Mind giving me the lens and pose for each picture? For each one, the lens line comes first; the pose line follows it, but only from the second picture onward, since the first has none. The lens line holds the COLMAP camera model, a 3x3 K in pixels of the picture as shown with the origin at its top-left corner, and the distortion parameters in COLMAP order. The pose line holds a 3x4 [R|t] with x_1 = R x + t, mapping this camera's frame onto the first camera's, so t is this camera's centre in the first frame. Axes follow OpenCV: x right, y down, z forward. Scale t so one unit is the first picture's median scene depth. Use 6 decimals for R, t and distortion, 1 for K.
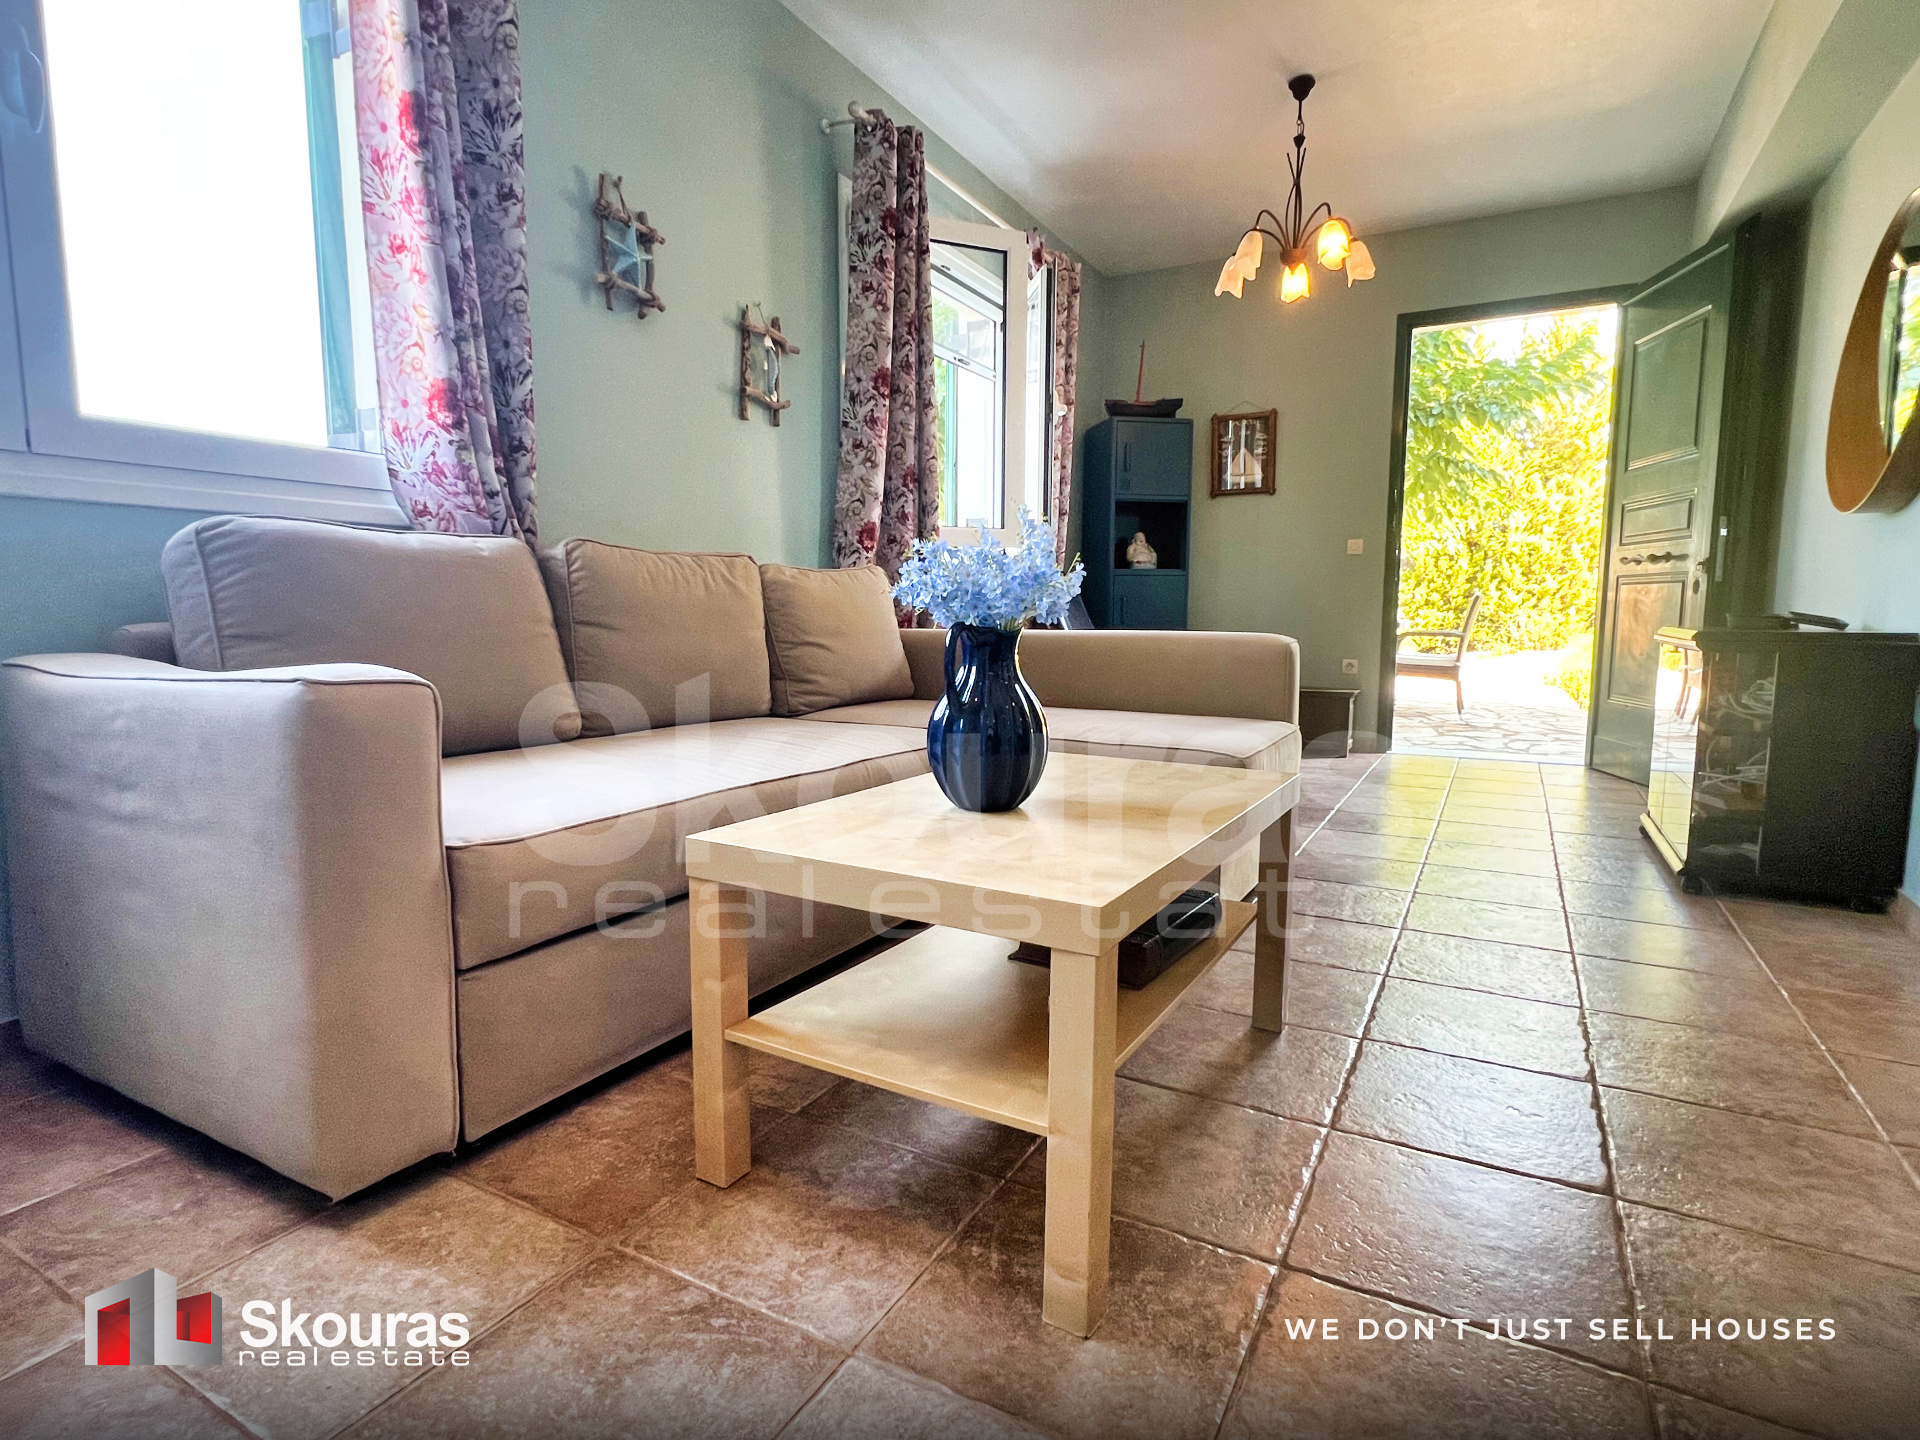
lens RADIAL K [[992.2, 0, 955.7], [0, 992.2, 718.7], [0, 0, 1]] dist [0.000015, -0.000145]
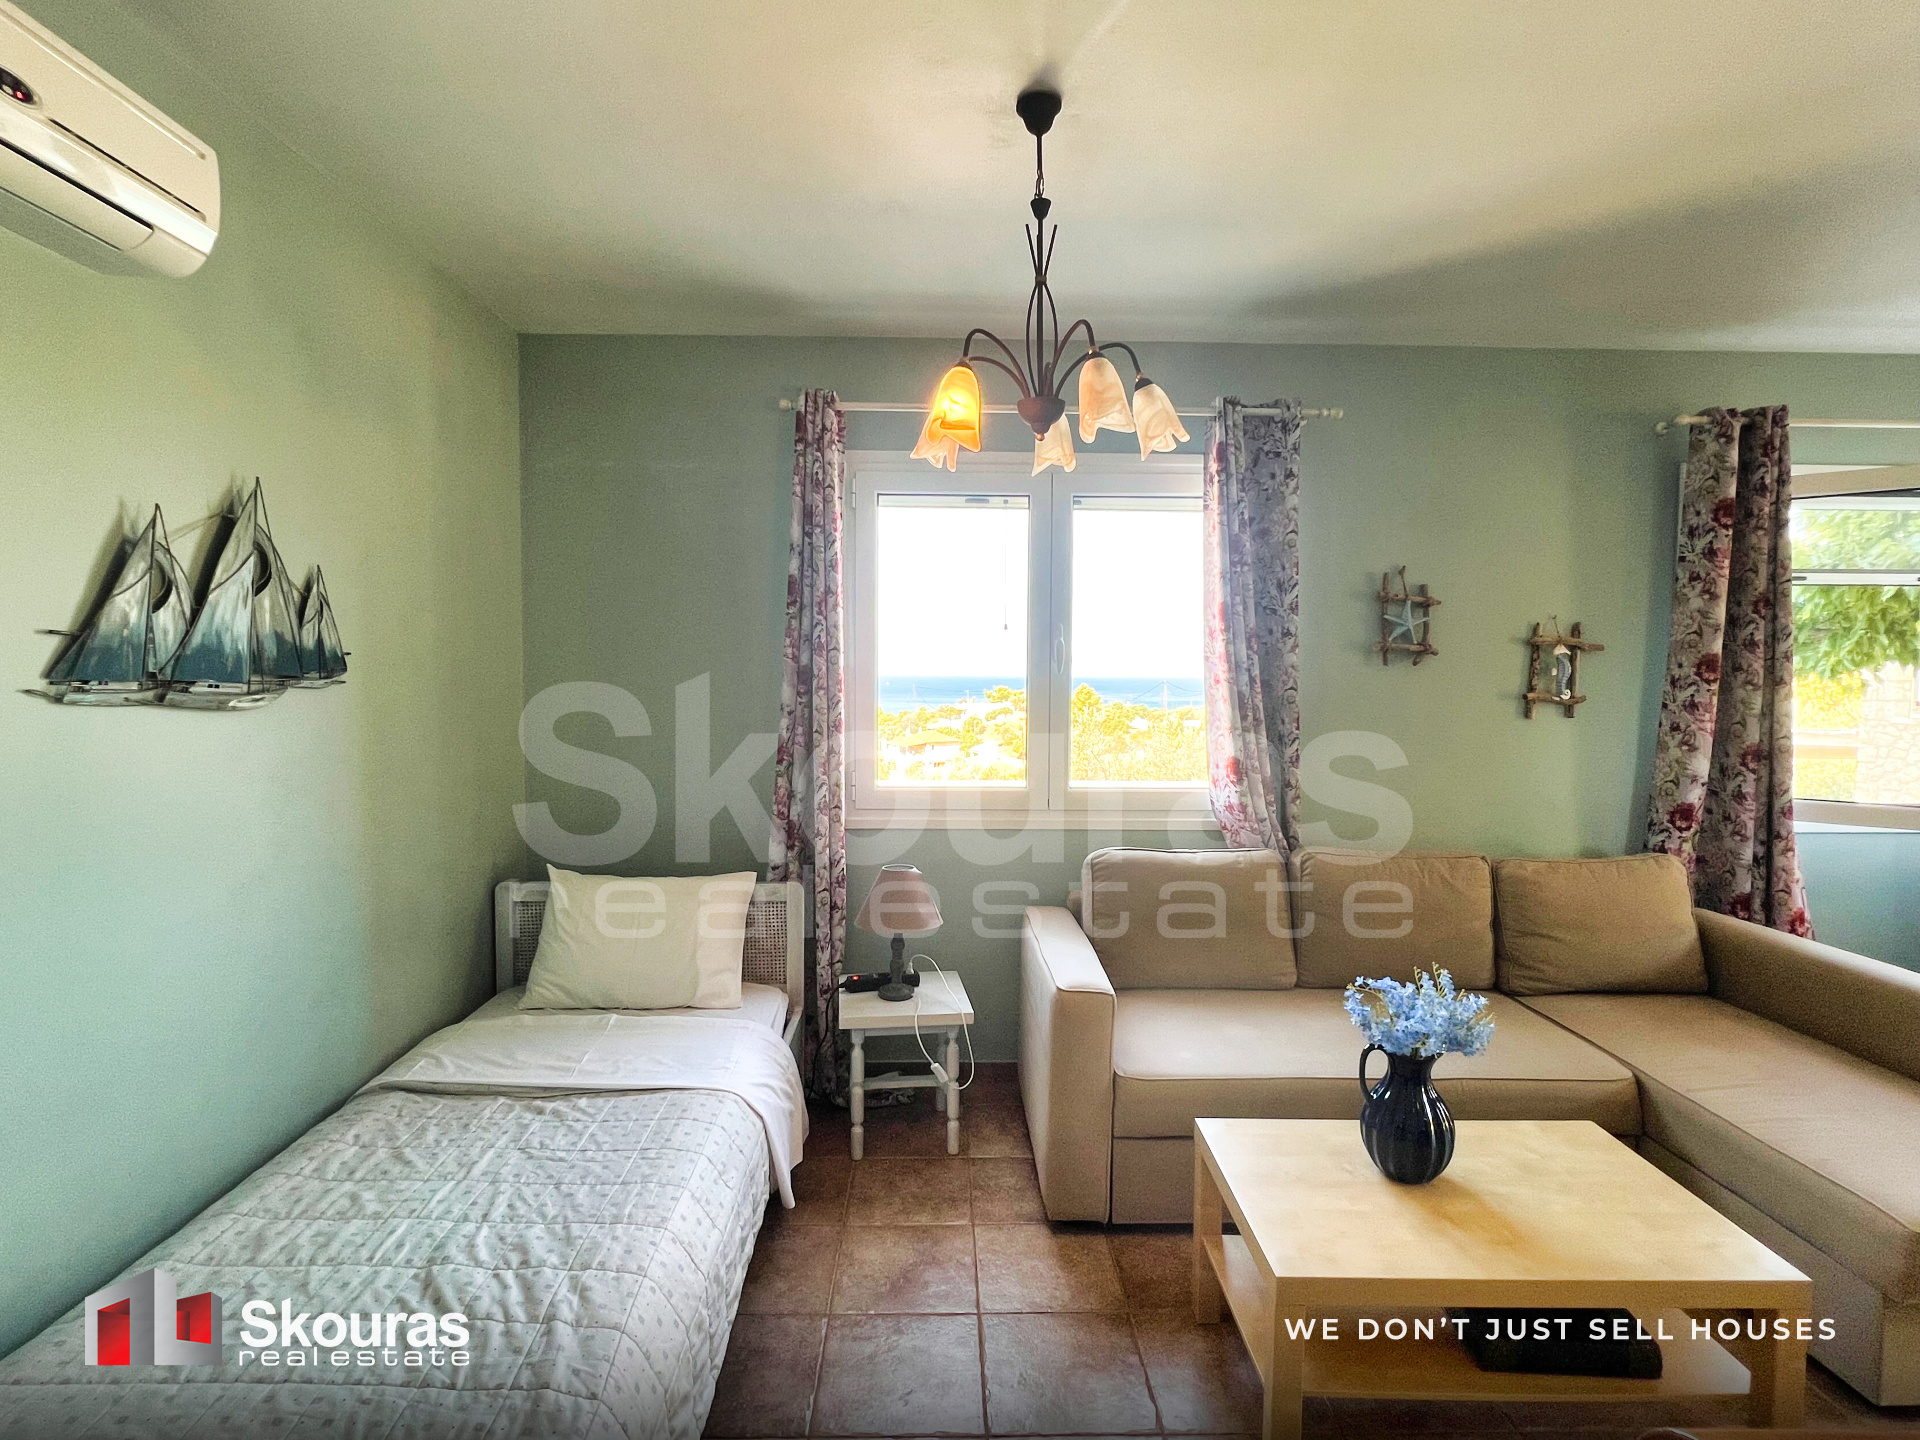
lens RADIAL K [[931.7, 0, 954.9], [0, 931.7, 718.2], [0, 0, 1]] dist [-0.002584, 0.001236]
pose [[0.506283, 0.043739, -0.861257, 0.392489], [-0.099101, 0.995047, -0.007722, -0.230599], [0.856654, 0.089261, 0.508110, -0.133511]]
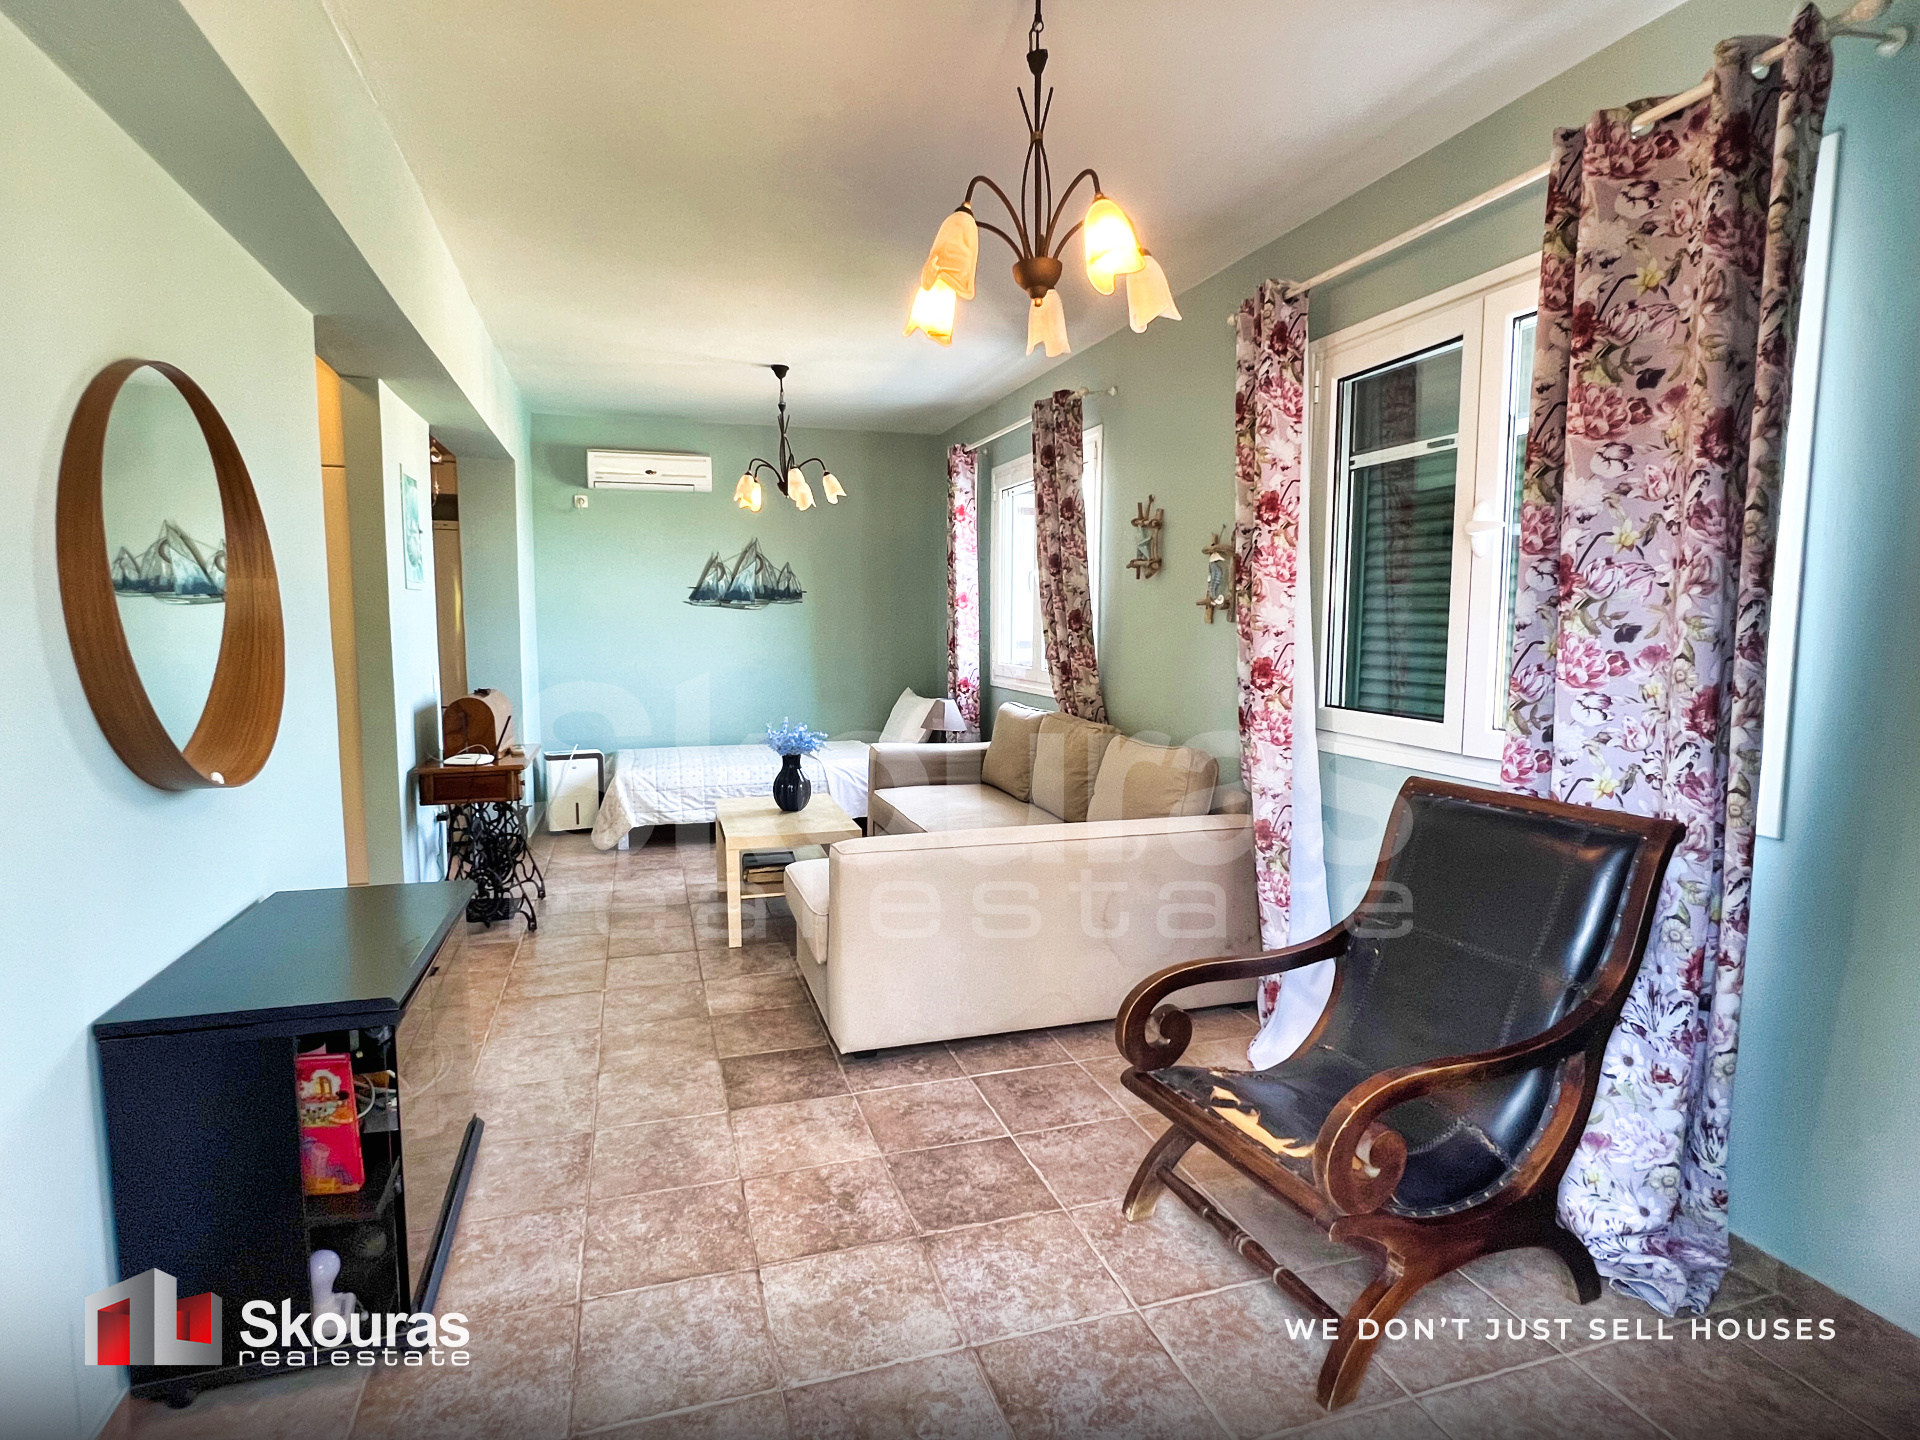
lens RADIAL K [[1003.7, 0, 953.6], [0, 1003.7, 718.7], [0, 0, 1]] dist [-0.001511, 0.000487]
pose [[-0.684272, 0.069304, -0.725926, 0.948301], [-0.084527, 0.981226, 0.173354, -0.381296], [0.724311, 0.179982, -0.665567, 1.649946]]
